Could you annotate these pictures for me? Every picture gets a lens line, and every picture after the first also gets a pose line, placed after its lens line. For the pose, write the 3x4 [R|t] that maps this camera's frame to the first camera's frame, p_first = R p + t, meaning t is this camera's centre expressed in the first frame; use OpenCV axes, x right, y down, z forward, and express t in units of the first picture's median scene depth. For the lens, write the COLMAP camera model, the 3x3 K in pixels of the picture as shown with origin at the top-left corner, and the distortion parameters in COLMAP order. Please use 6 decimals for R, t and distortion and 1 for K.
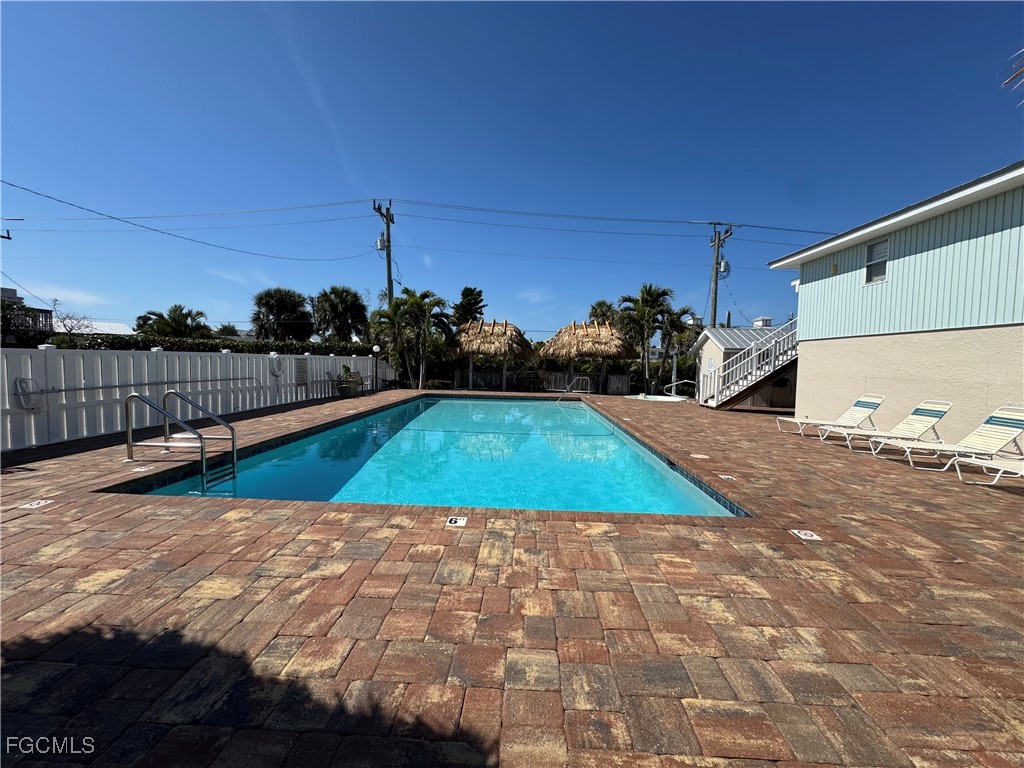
lens RADIAL K [[415.2, 0, 512.0], [0, 415.2, 384.0], [0, 0, 1]] dist [-0.001862, -0.000231]
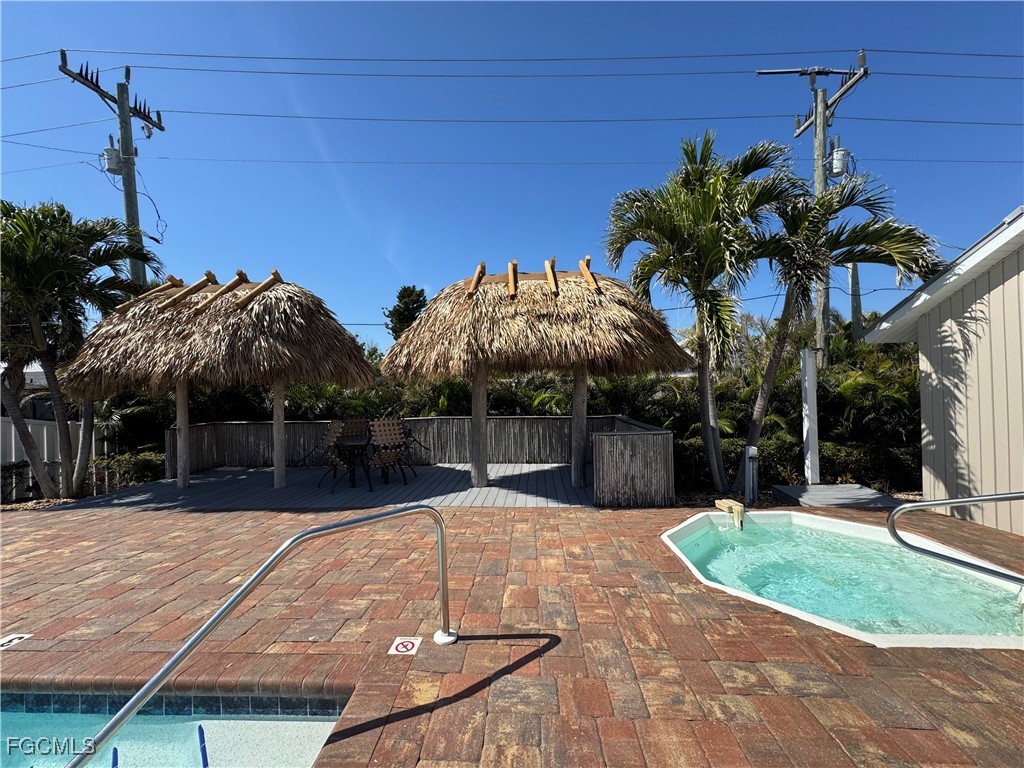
lens RADIAL K [[415.2, 0, 512.0], [0, 415.2, 384.0], [0, 0, 1]] dist [-0.001862, -0.000231]
pose [[0.998791, -0.048907, -0.004971, 0.176276], [0.048575, 0.997408, -0.053074, -0.040646], [0.007553, 0.052768, 0.998578, 0.702747]]
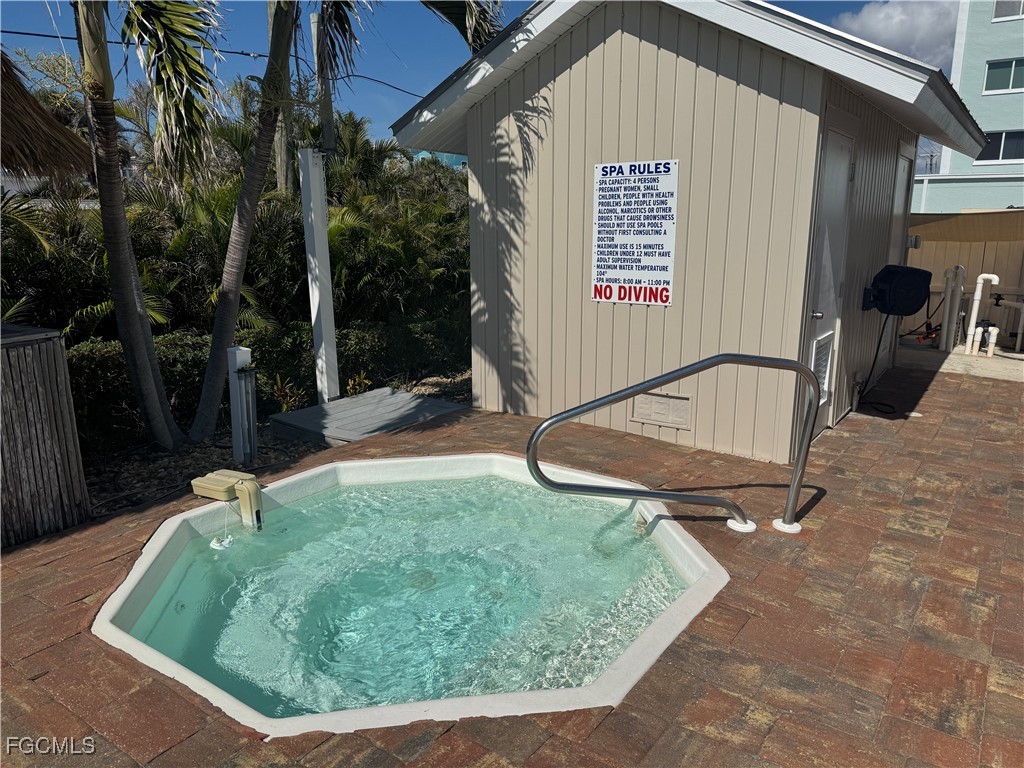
lens RADIAL K [[710.1, 0, 512.0], [0, 710.1, 384.0], [0, 0, 1]] dist [0.113892, -0.166898]
pose [[0.542766, -0.206347, 0.814141, 0.191322], [0.058942, 0.976318, 0.208156, -0.036942], [-0.837813, -0.064993, 0.542075, 0.788843]]
